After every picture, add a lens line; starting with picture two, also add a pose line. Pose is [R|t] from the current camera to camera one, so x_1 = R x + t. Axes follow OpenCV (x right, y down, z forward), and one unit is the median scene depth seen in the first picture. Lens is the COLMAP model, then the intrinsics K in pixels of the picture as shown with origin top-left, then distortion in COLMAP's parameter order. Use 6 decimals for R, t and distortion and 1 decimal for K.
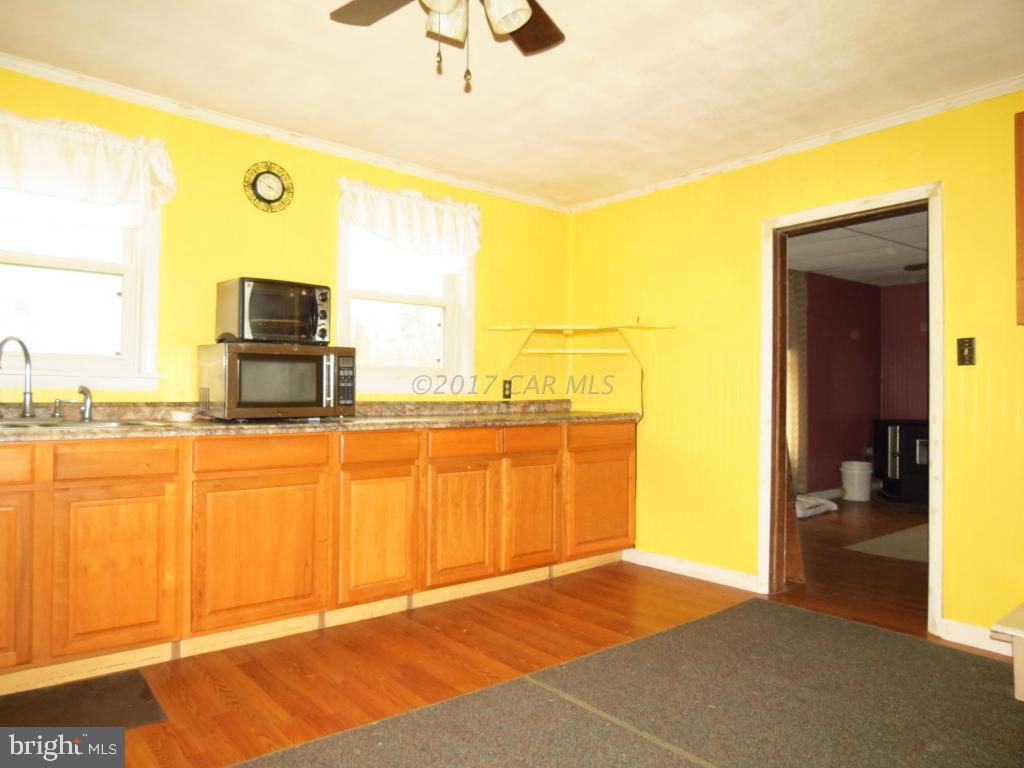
lens RADIAL K [[719.9, 0, 513.5], [0, 719.9, 384.7], [0, 0, 1]] dist [-0.000403, -0.000188]
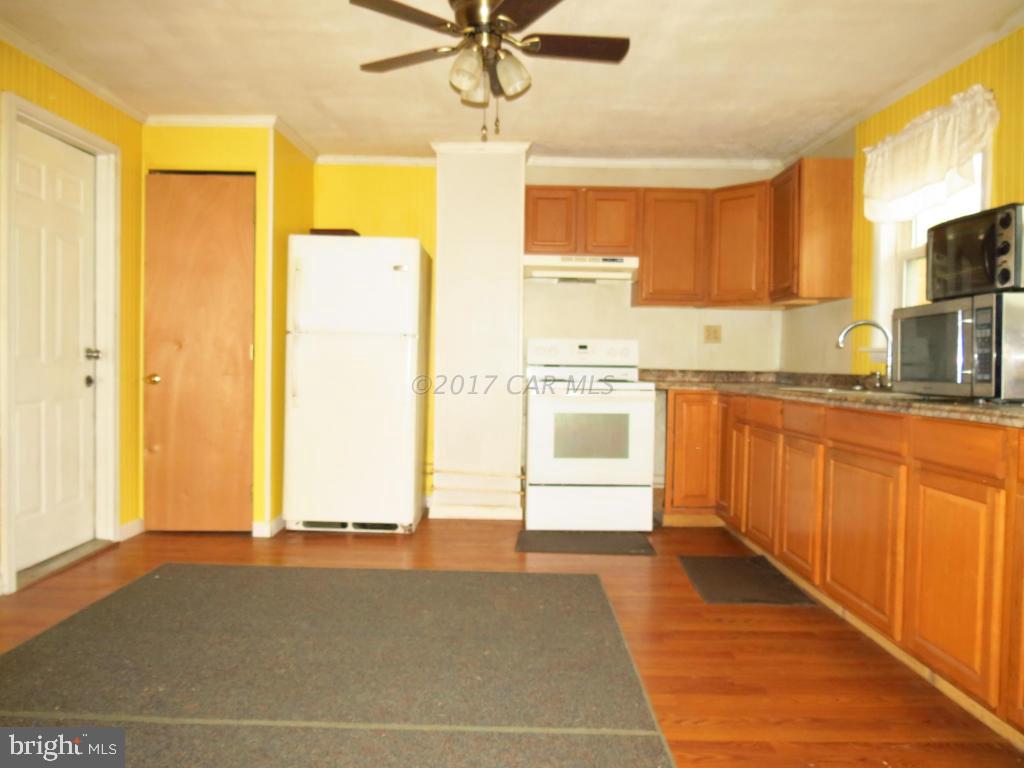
lens RADIAL K [[719.9, 0, 514.4], [0, 719.9, 385.9], [0, 0, 1]] dist [-0.000403, -0.000188]
pose [[-0.636359, -0.002658, -0.771389, 0.674193], [-0.013084, 0.999887, 0.007348, 0.040706], [0.771282, 0.014768, -0.636322, 1.326558]]
